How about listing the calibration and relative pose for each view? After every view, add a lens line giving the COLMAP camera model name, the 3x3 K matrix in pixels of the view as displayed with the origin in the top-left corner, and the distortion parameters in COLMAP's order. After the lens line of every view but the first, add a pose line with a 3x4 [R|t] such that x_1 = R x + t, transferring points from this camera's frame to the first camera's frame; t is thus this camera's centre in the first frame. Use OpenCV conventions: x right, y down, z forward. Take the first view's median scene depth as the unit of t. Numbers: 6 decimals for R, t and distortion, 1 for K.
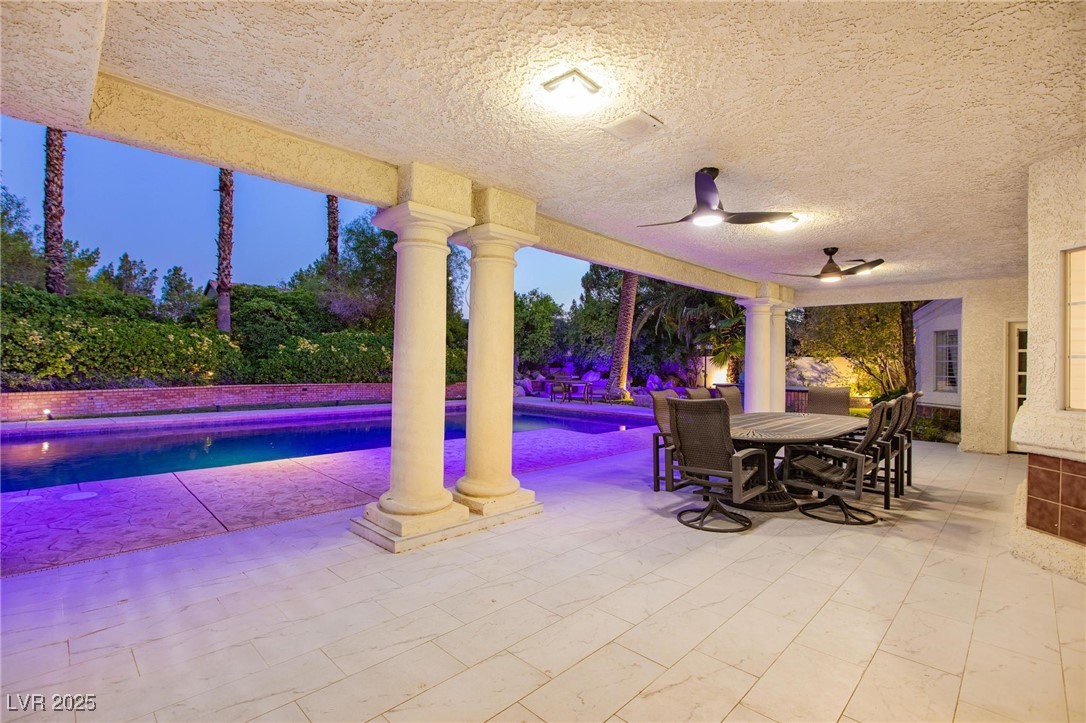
lens RADIAL K [[498.2, 0, 541.2], [0, 498.2, 363.1], [0, 0, 1]] dist [-0.001889, -0.002548]
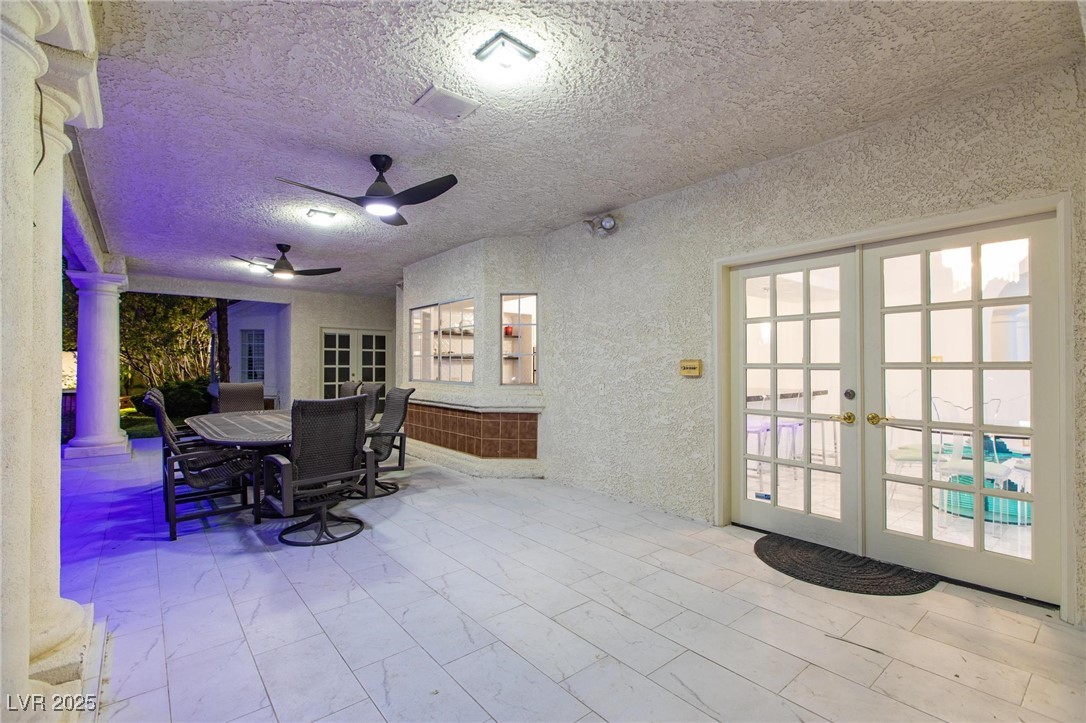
lens RADIAL K [[498.2, 0, 540.7], [0, 498.2, 363.4], [0, 0, 1]] dist [-0.001889, -0.002548]
pose [[0.099180, -0.009119, 0.995028, -0.486684], [0.000841, 0.999958, 0.009080, 0.002115], [-0.995069, -0.000064, 0.099183, 0.486837]]
